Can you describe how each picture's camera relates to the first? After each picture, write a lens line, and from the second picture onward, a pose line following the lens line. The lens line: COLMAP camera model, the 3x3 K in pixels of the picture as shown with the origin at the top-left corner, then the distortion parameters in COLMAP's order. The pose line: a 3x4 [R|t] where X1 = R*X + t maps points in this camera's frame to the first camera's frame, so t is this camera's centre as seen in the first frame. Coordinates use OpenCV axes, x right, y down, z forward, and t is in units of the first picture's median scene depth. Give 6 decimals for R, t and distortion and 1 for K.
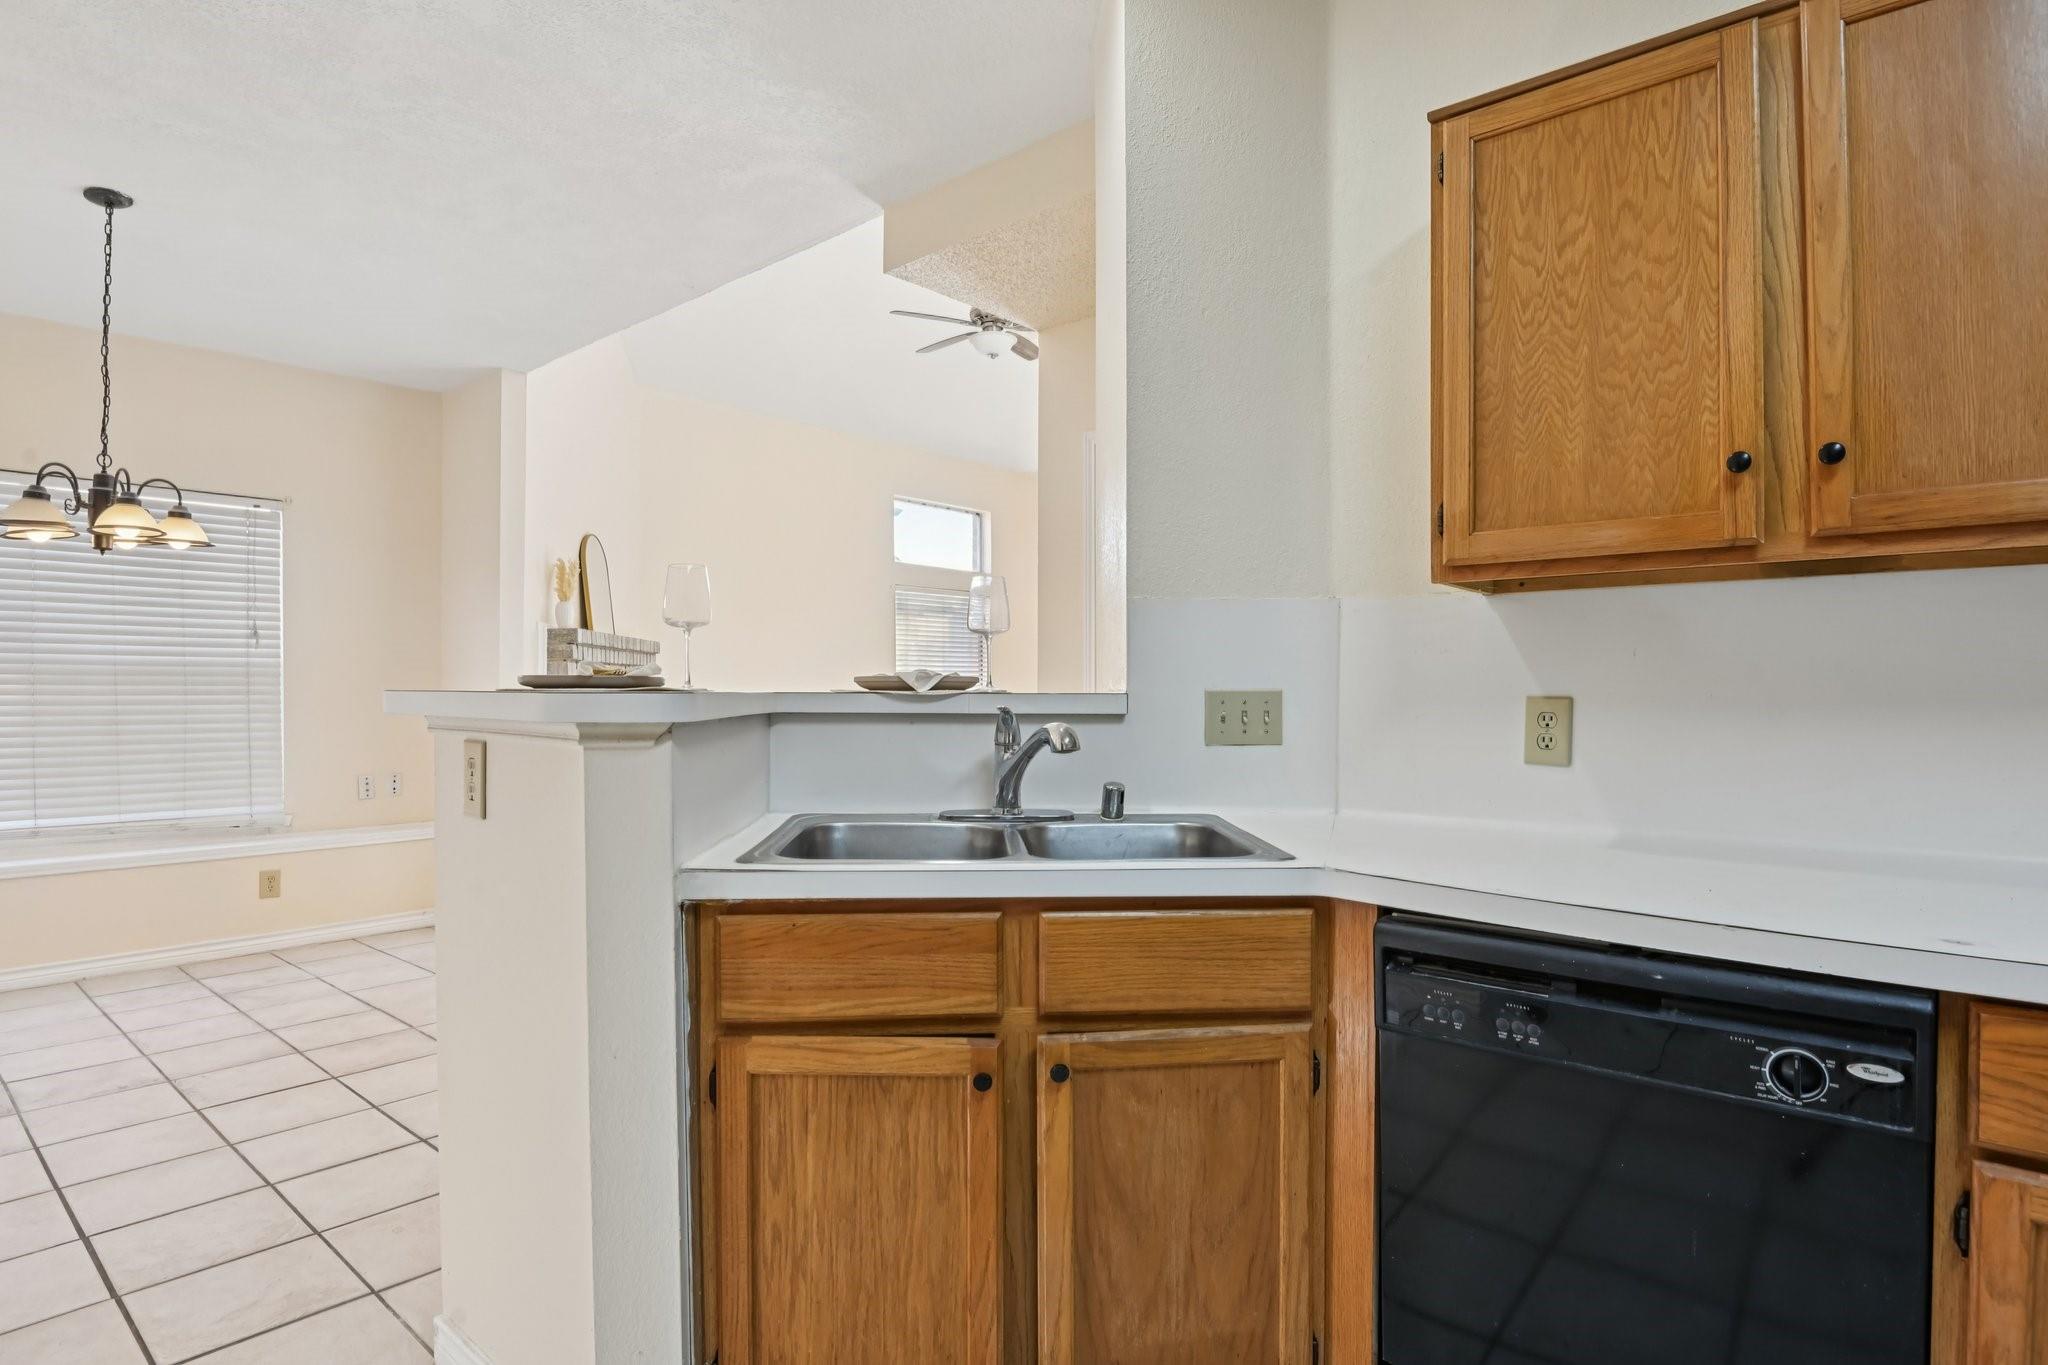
lens RADIAL K [[1120.5, 0, 977.0], [0, 1120.5, 692.1], [0, 0, 1]] dist [-0.002177, 0.000295]
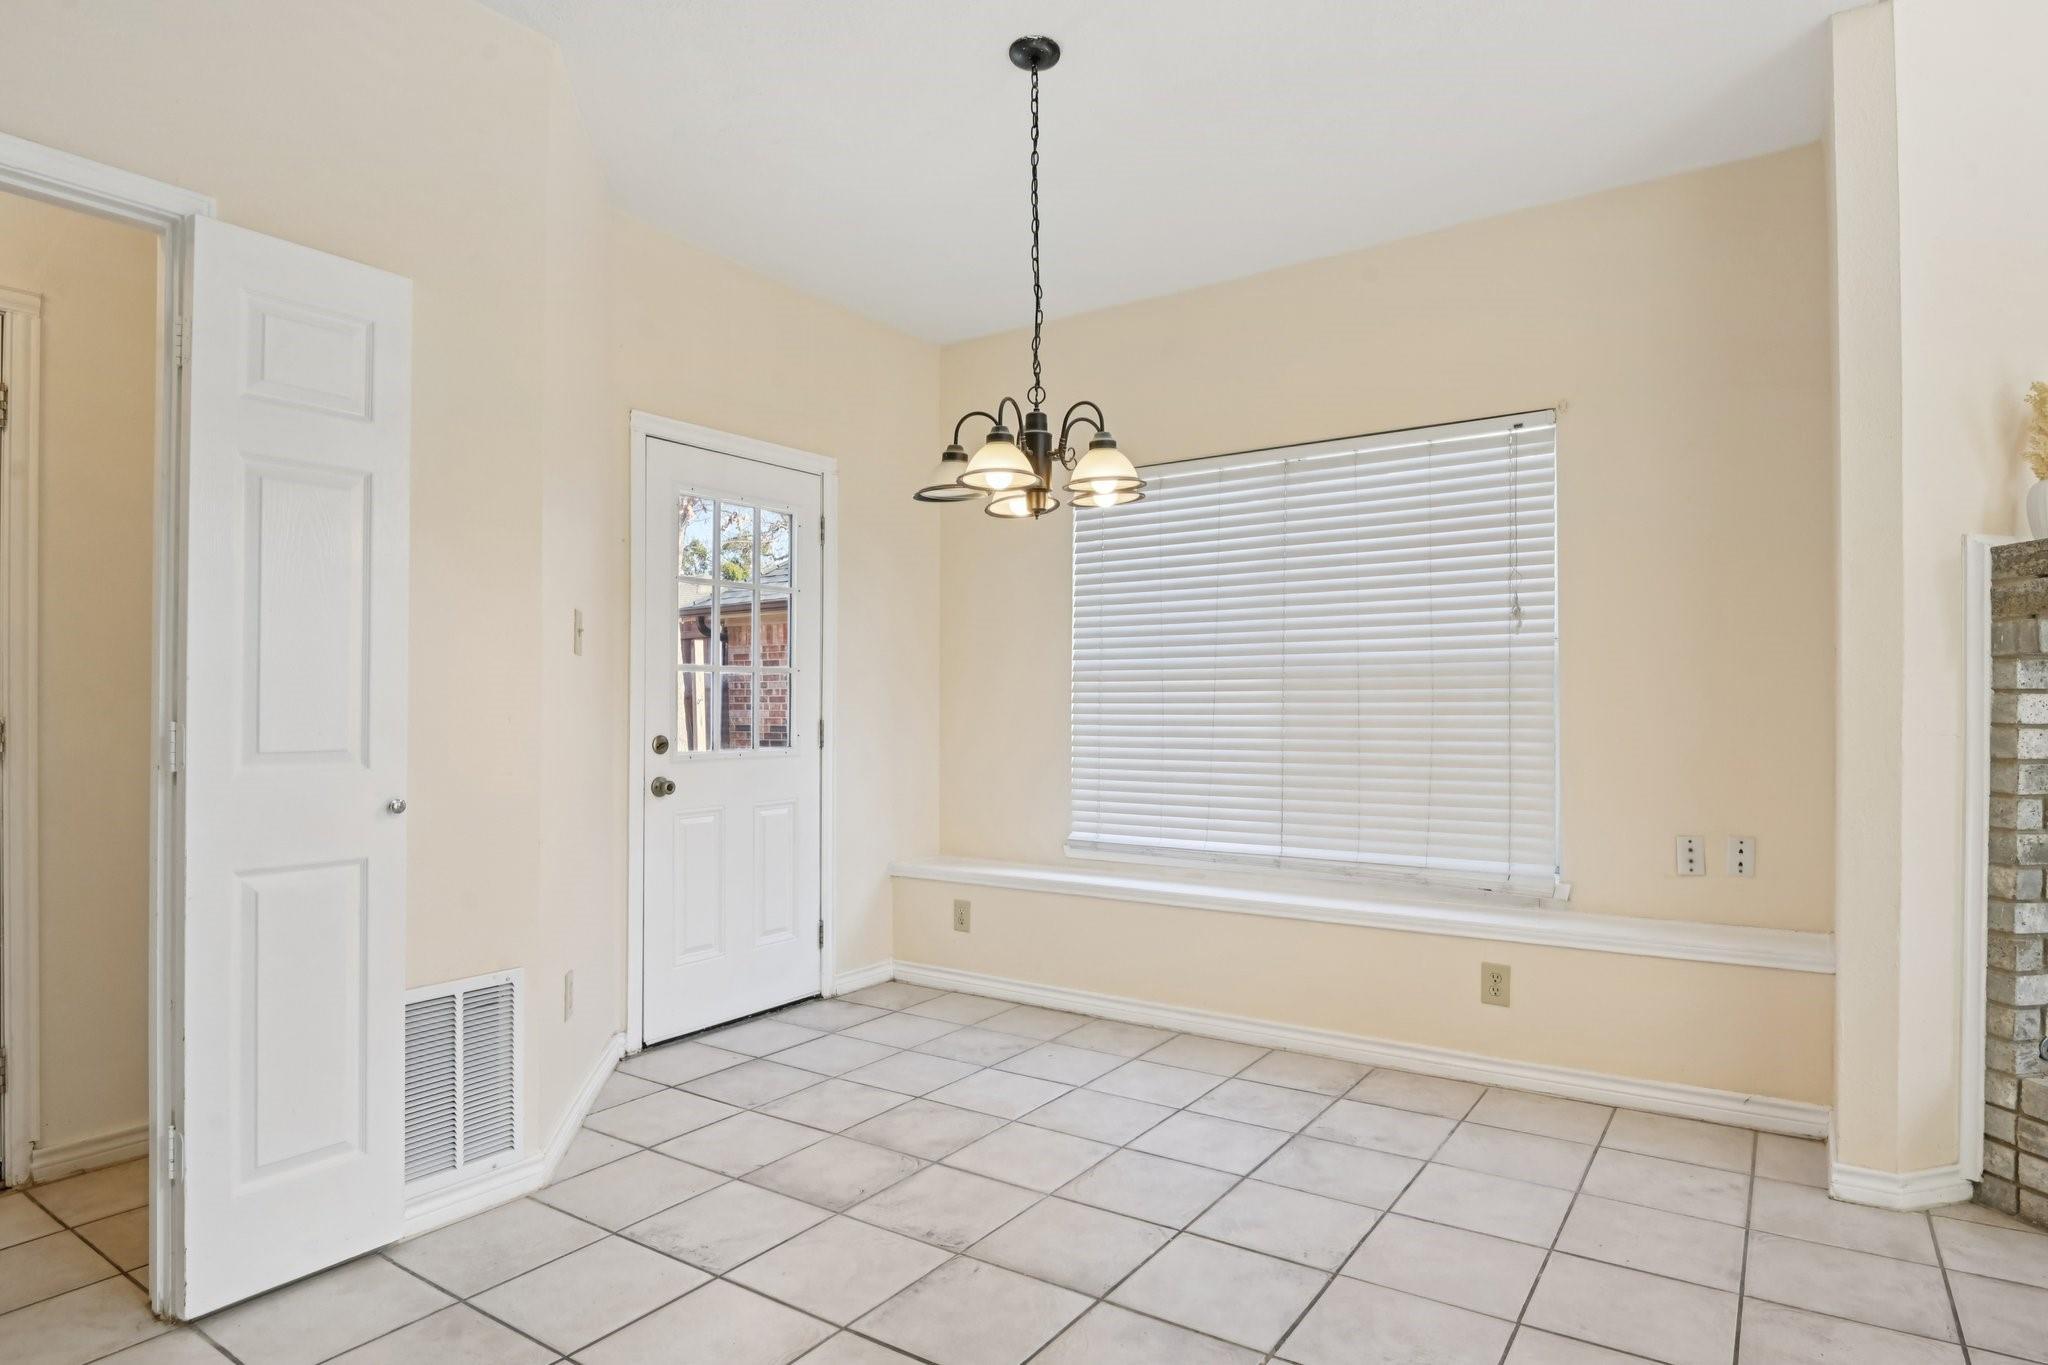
lens RADIAL K [[1158.9, 0, 1024.0], [0, 1158.9, 682.5], [0, 0, 1]] dist [0.024999, -0.000153]
pose [[0.181557, -0.021769, -0.983139, 0.002519], [0.002434, 0.999762, -0.021687, 0.006231], [0.983377, 0.001544, 0.181567, 0.596227]]
